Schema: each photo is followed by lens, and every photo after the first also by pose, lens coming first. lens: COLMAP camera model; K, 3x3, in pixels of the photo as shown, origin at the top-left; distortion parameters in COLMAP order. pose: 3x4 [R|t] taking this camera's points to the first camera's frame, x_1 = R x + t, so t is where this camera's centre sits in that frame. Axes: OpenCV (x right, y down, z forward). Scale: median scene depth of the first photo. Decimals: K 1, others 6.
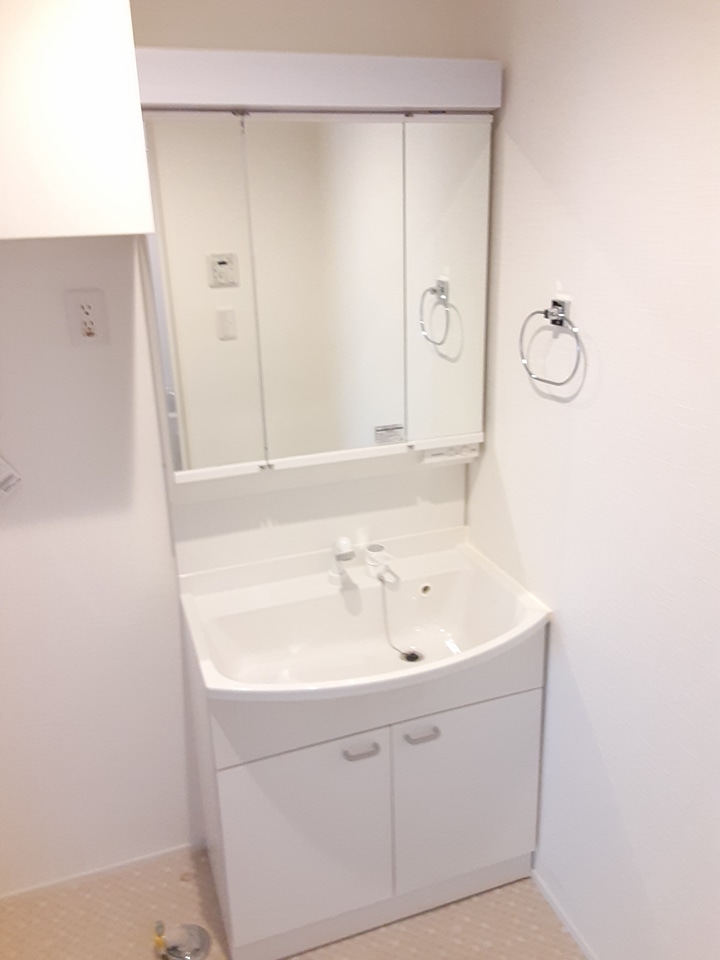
lens RADIAL K [[780.7, 0, 355.0], [0, 780.7, 473.2], [0, 0, 1]] dist [0.089123, -0.142137]
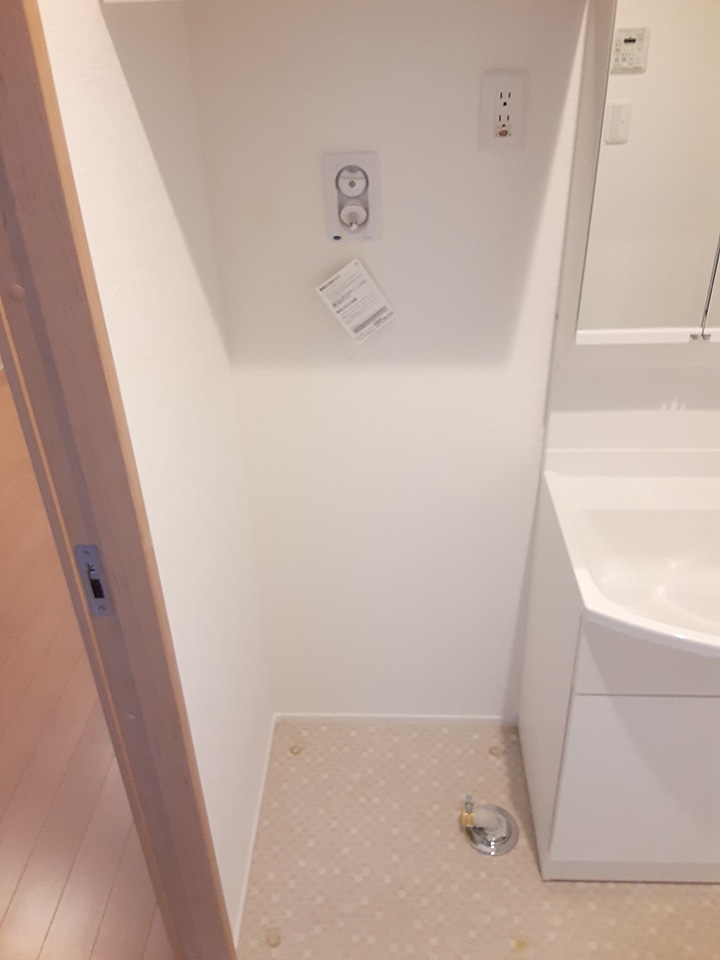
lens RADIAL K [[764.9, 0, 360.0], [0, 764.9, 480.0], [0, 0, 1]] dist [0.082862, -0.127034]
pose [[0.929285, 0.199438, -0.310891, -0.150565], [-0.116370, 0.956916, 0.266024, -0.034484], [0.350552, -0.211034, 0.912457, 0.173451]]
